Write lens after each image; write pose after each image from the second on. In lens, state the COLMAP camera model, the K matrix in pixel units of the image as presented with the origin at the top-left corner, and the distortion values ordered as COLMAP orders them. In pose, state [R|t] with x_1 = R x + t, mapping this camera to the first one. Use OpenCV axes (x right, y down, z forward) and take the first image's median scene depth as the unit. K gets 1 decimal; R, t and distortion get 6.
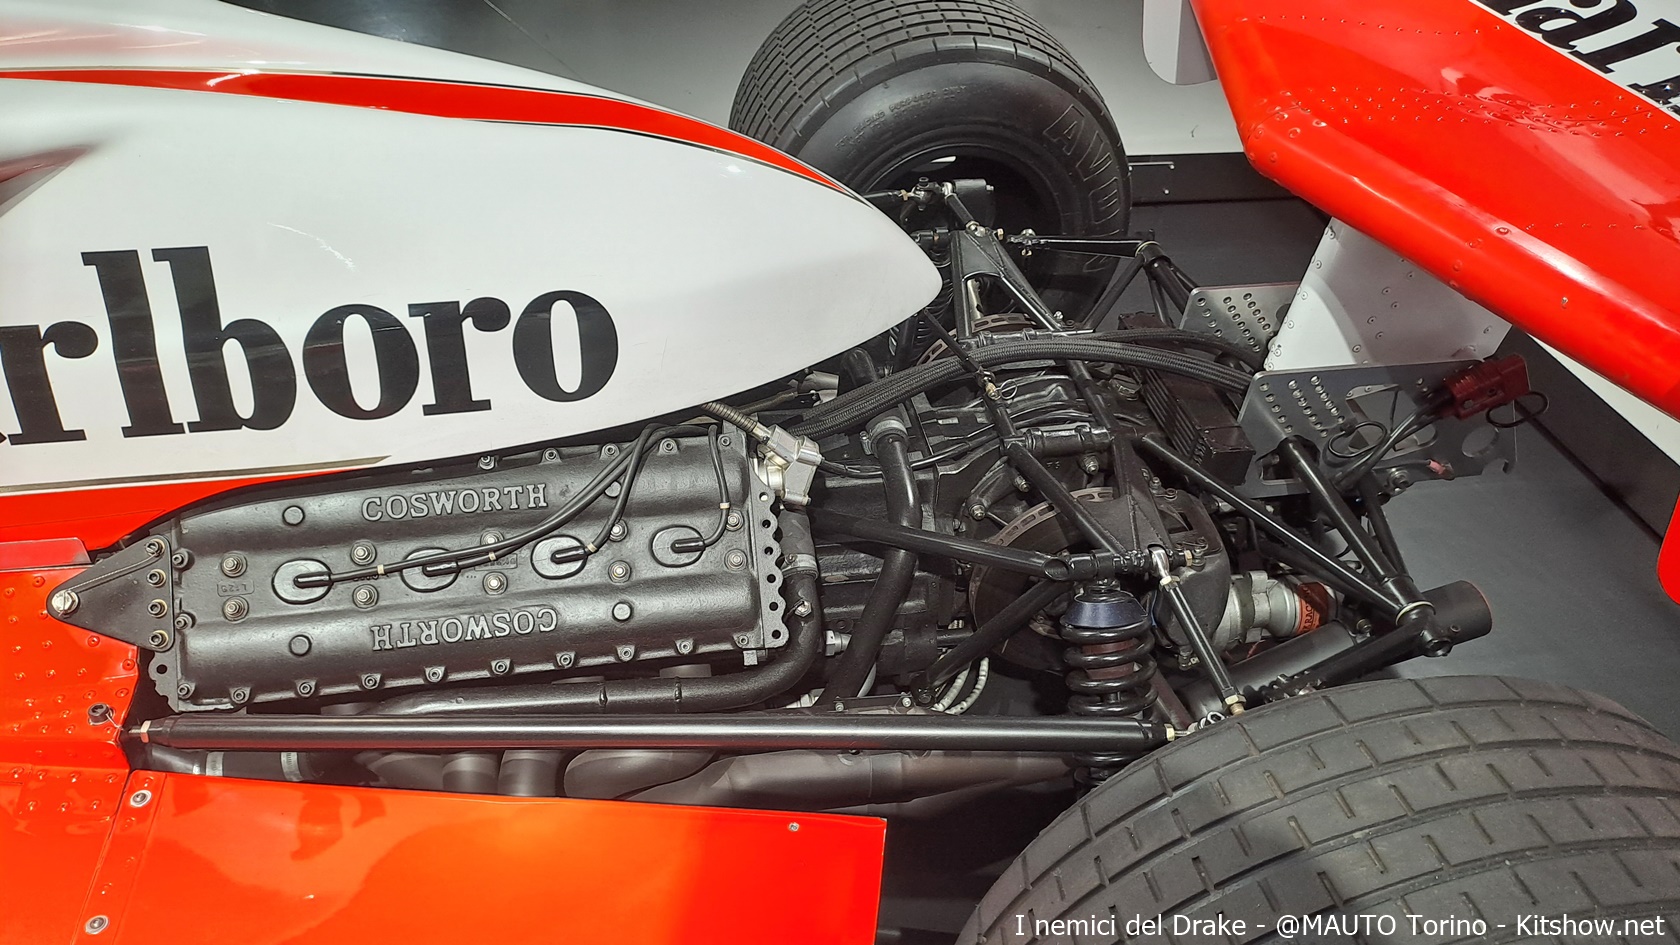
lens RADIAL K [[1252.7, 0, 844.6], [0, 1252.7, 470.2], [0, 0, 1]] dist [0.072646, -0.081320]
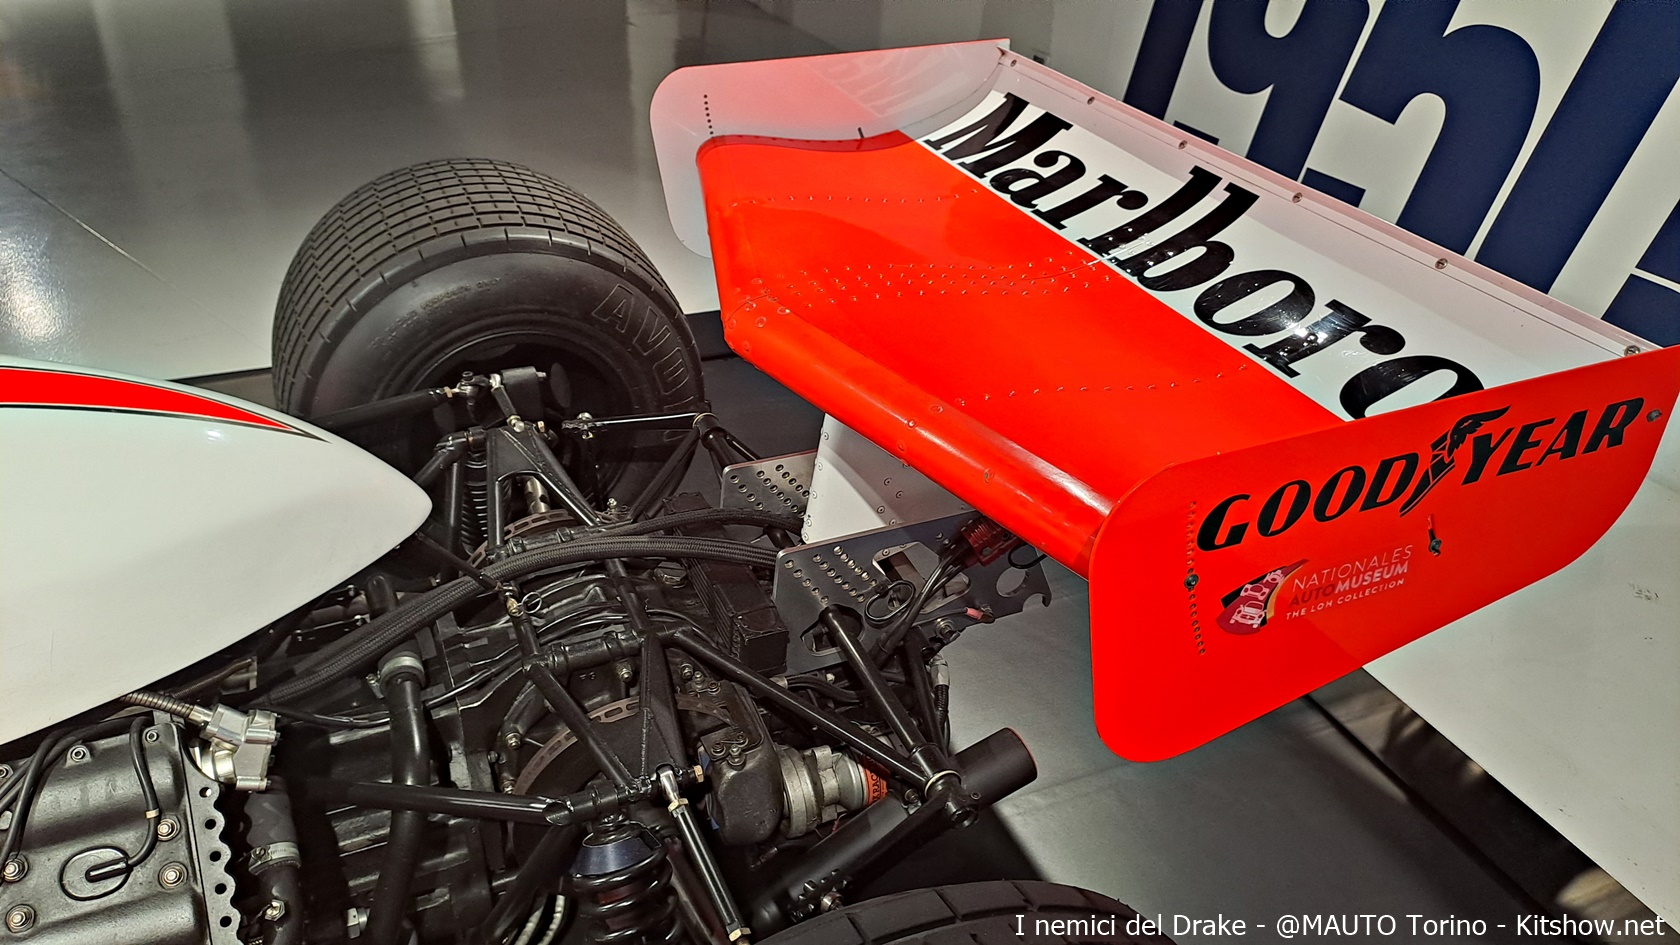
lens RADIAL K [[1252.7, 0, 832.6], [0, 1252.7, 442.9], [0, 0, 1]] dist [0.072646, -0.081320]
pose [[0.968869, -0.122244, 0.215290, 0.162157], [0.147771, 0.983248, -0.106714, -0.048607], [-0.198638, 0.135206, 0.970702, 0.022428]]
